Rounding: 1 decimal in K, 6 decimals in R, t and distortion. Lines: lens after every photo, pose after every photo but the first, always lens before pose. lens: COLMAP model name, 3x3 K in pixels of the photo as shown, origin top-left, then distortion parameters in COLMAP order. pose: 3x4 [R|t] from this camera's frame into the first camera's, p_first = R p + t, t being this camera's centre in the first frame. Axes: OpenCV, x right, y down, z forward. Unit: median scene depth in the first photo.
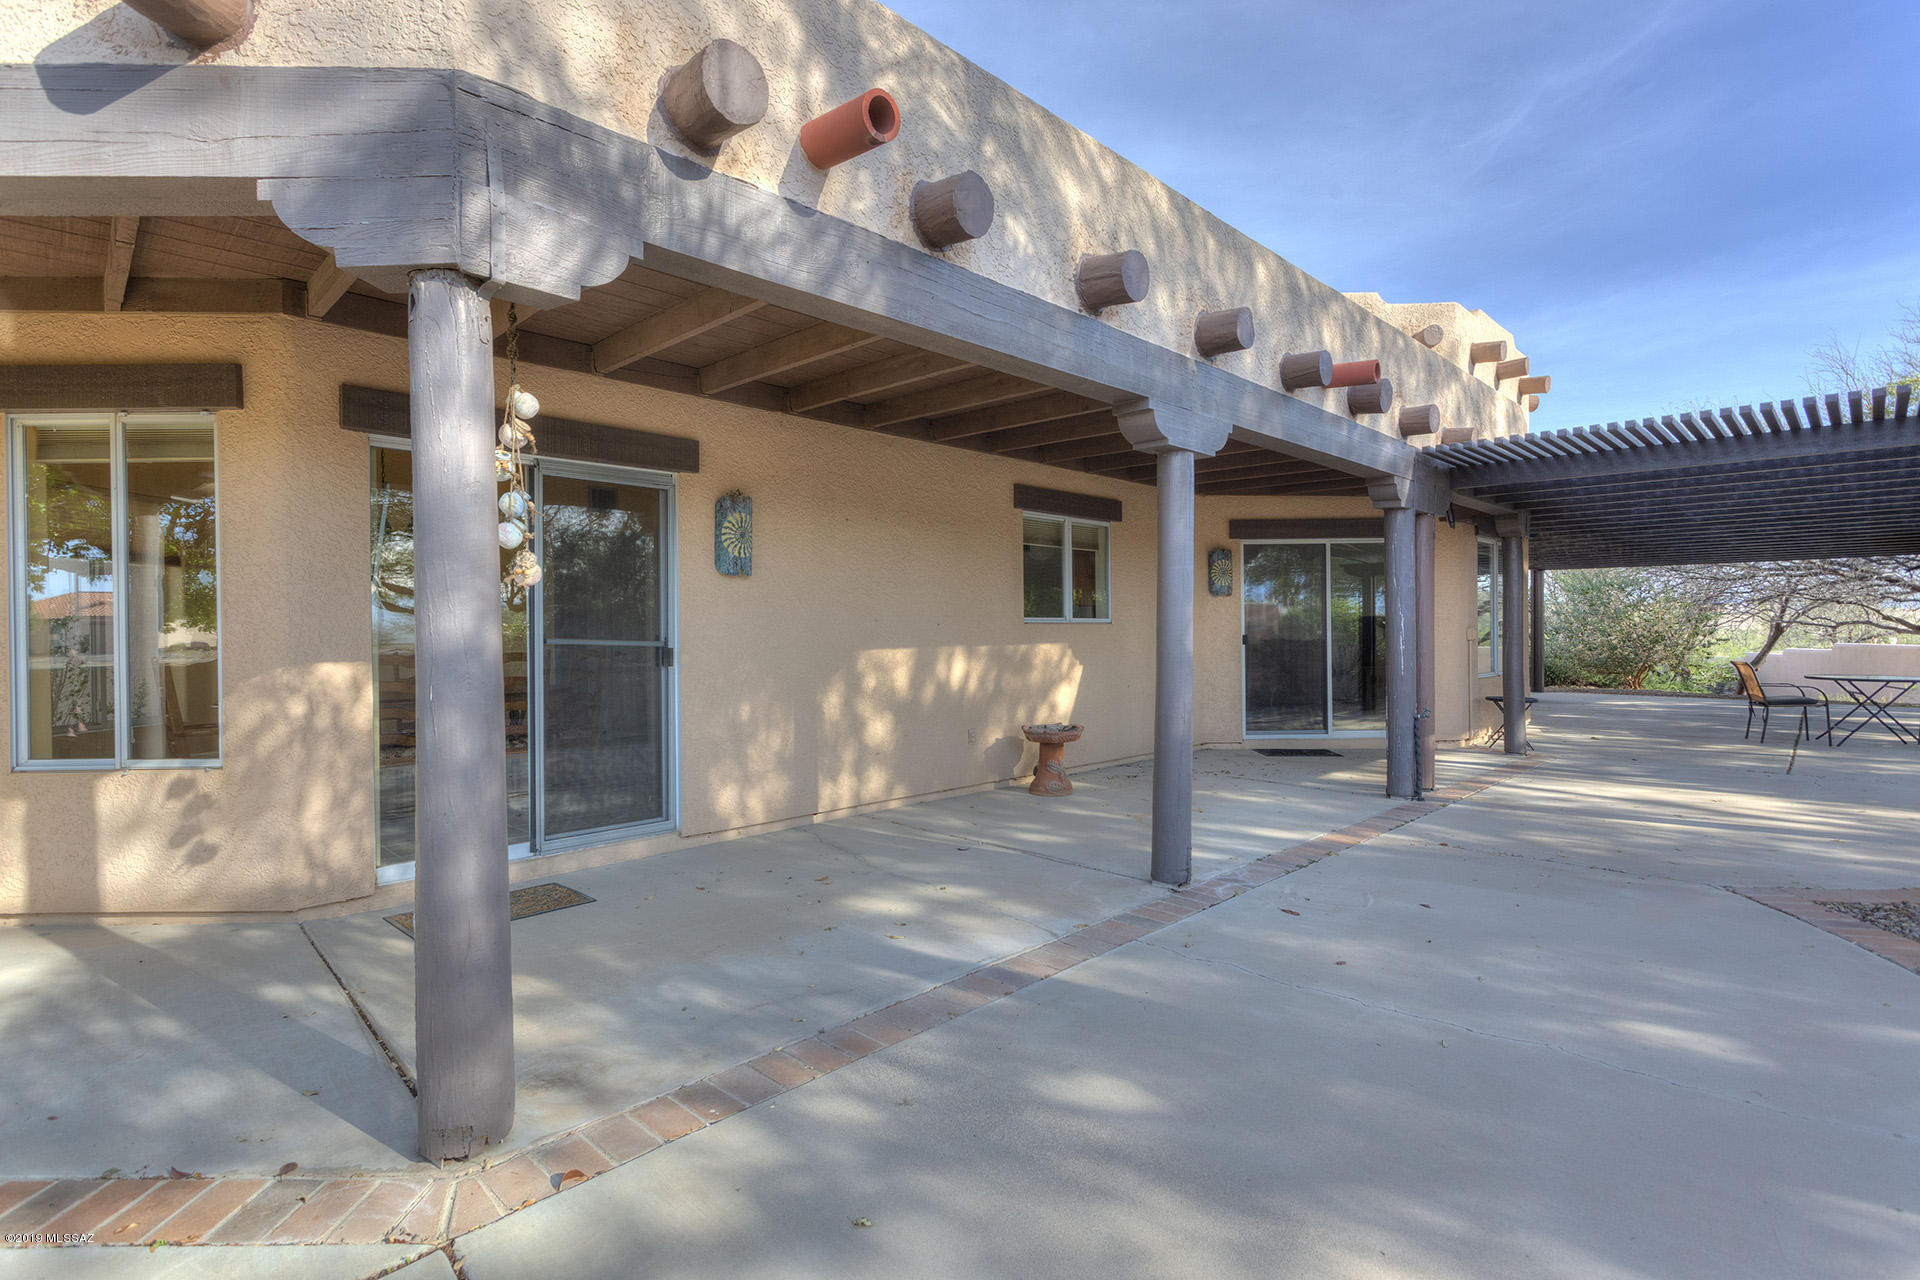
lens RADIAL K [[916.2, 0, 925.8], [0, 916.2, 638.5], [0, 0, 1]] dist [-0.001031, 0.003667]
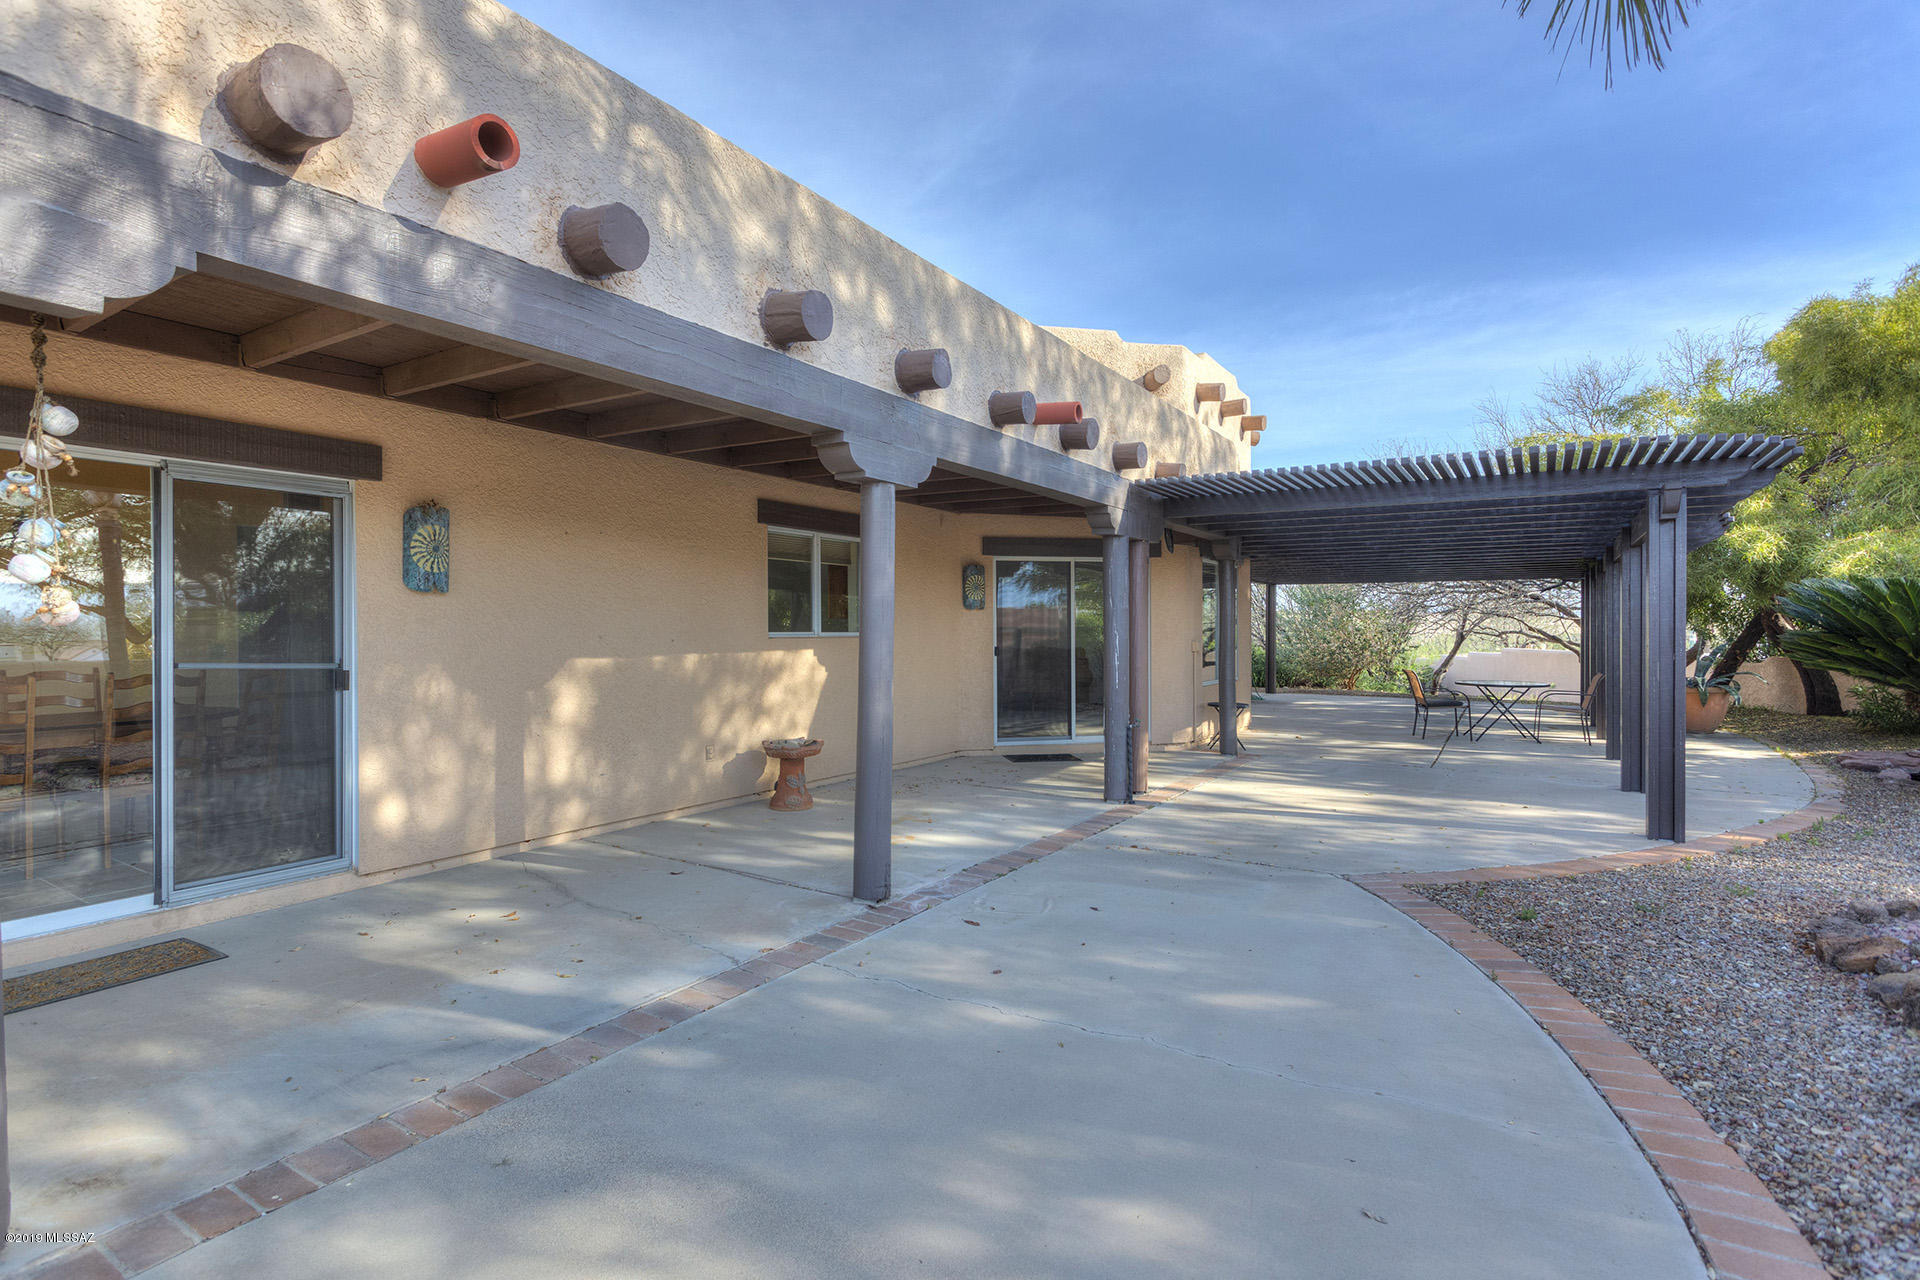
lens RADIAL K [[916.2, 0, 954.9], [0, 916.2, 633.7], [0, 0, 1]] dist [-0.001031, 0.003667]
pose [[0.976934, 0.005197, 0.213476, 0.118667], [-0.005315, 0.999986, -0.000022, -0.028866], [-0.213473, -0.001113, 0.976948, -0.027052]]
